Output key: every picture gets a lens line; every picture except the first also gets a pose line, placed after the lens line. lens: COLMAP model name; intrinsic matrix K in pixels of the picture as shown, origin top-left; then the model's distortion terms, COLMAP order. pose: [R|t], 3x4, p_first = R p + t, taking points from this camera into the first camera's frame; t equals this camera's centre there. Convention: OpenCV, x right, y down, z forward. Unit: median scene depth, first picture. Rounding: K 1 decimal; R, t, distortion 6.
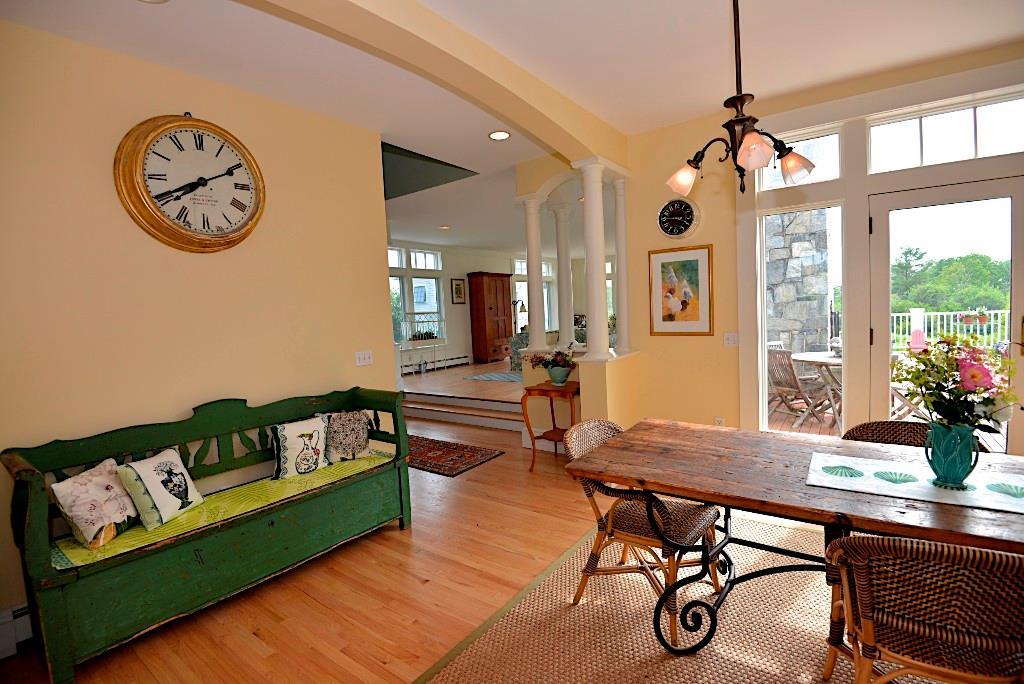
lens RADIAL K [[490.1, 0, 512.8], [0, 490.1, 341.7], [0, 0, 1]] dist [-0.001751, -0.000150]
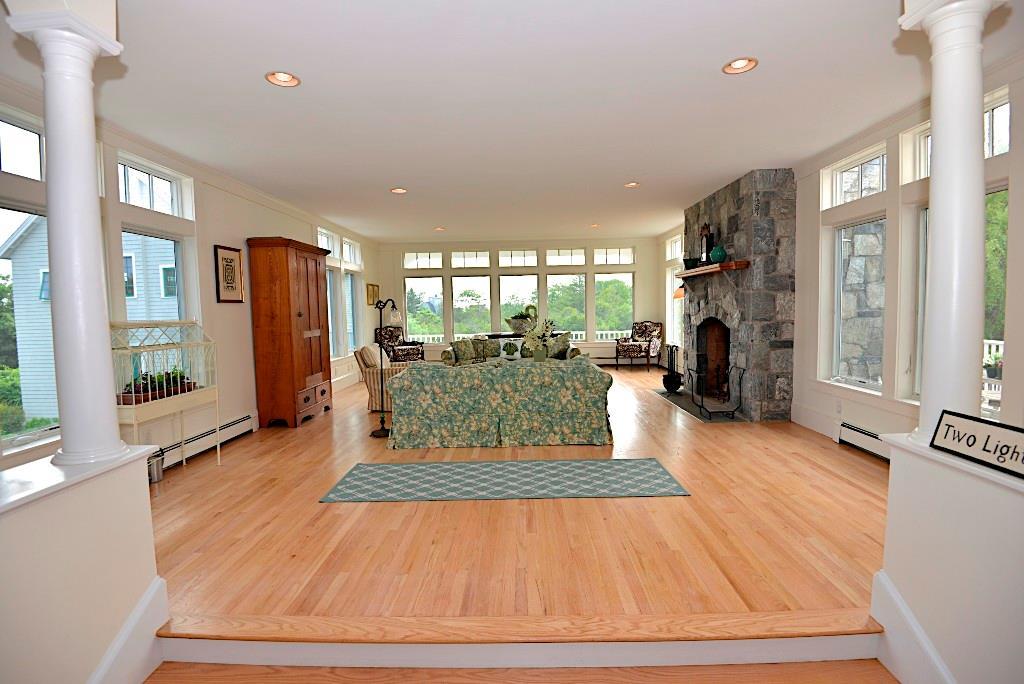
lens RADIAL K [[490.1, 0, 513.7], [0, 490.1, 340.0], [0, 0, 1]] dist [-0.001751, -0.000150]
pose [[0.808671, -0.006401, 0.588226, -0.173720], [0.016662, 0.999789, -0.012026, -0.035206], [-0.588025, 0.019526, 0.808607, 0.511624]]
